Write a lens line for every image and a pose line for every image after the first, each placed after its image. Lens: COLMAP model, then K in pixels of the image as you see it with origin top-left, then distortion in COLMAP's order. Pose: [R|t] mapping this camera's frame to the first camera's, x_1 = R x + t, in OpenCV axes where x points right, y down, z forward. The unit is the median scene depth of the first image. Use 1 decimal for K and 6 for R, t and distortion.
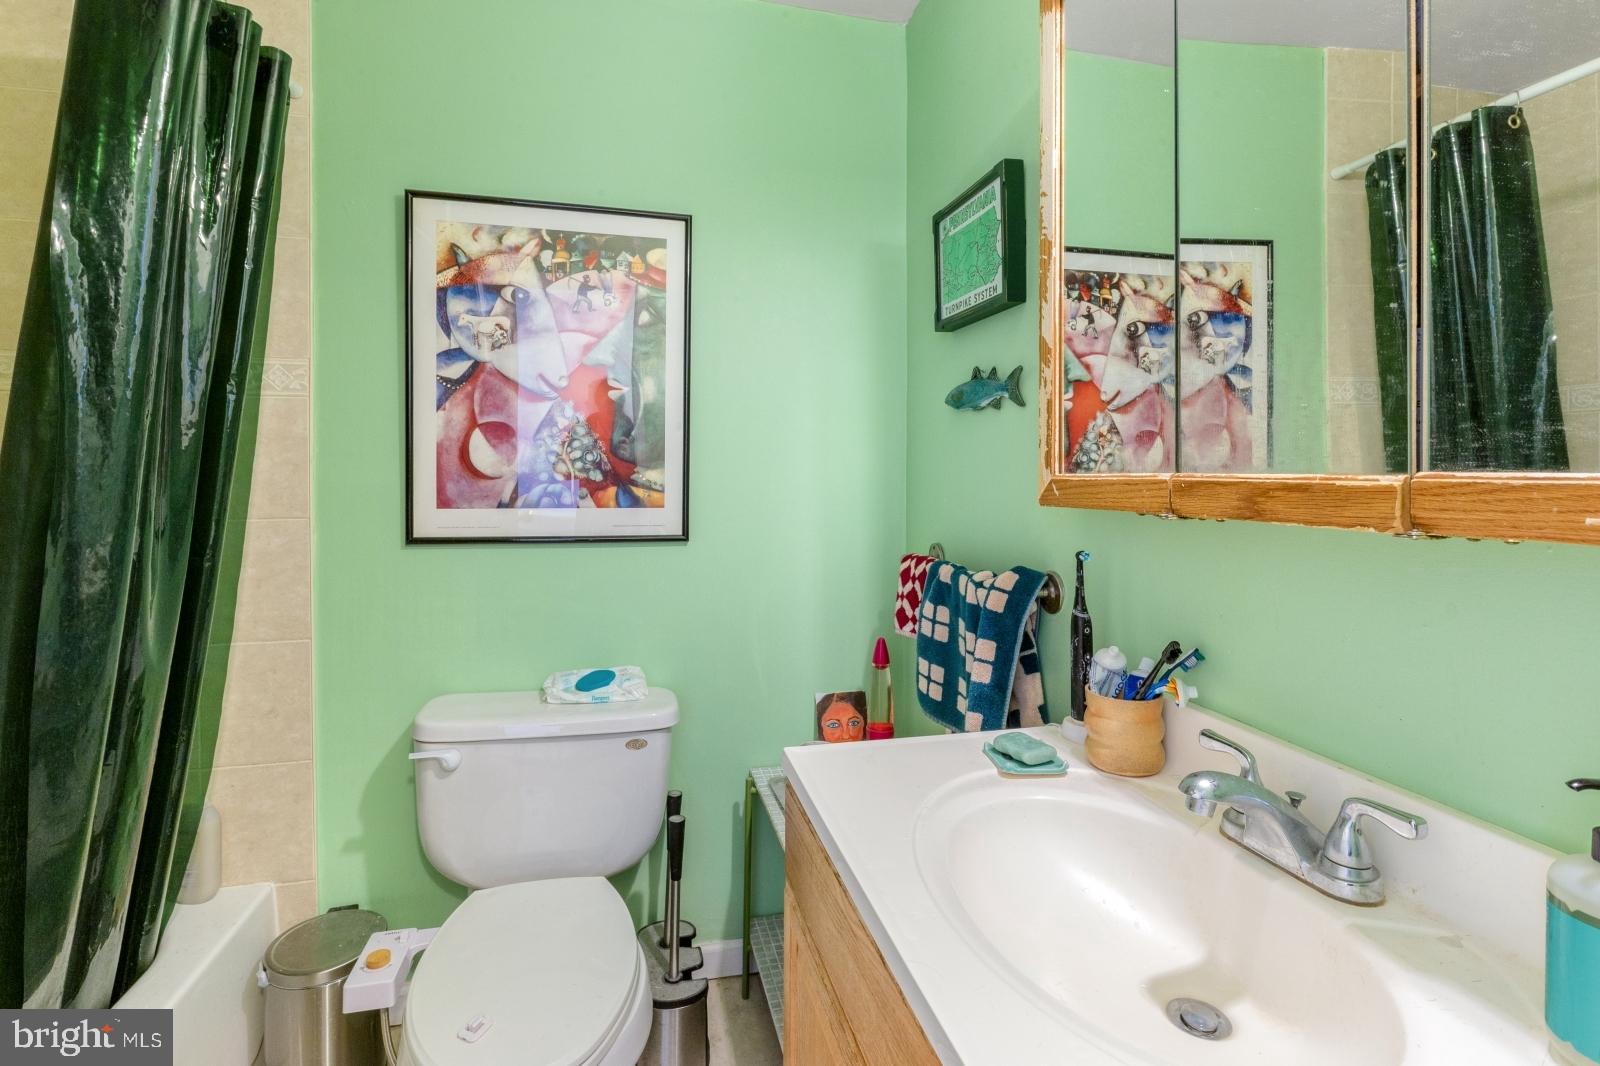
lens RADIAL K [[749.9, 0, 785.1], [0, 749.9, 479.0], [0, 0, 1]] dist [-0.000320, -0.000547]
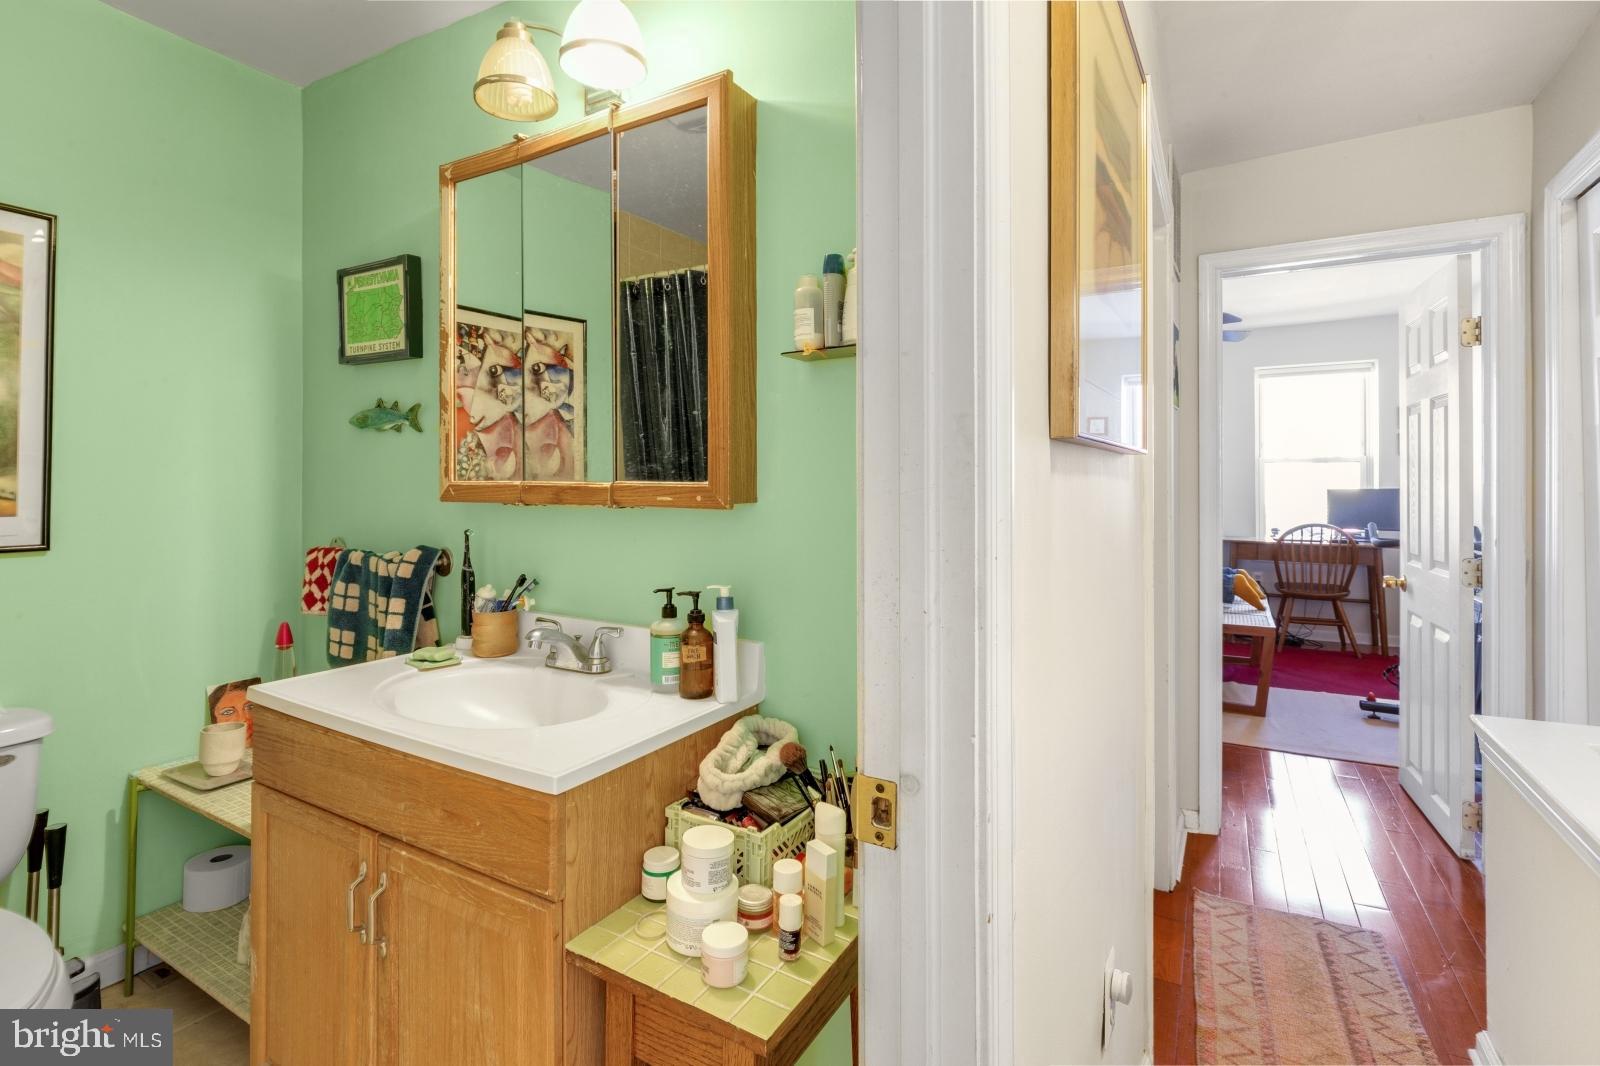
lens RADIAL K [[749.9, 0, 785.1], [0, 749.9, 479.0], [0, 0, 1]] dist [-0.000320, -0.000547]
pose [[0.687106, -0.001564, 0.726556, -0.206539], [0.004410, 0.999988, -0.002018, -0.003465], [-0.726544, 0.004591, 0.687105, -0.403702]]
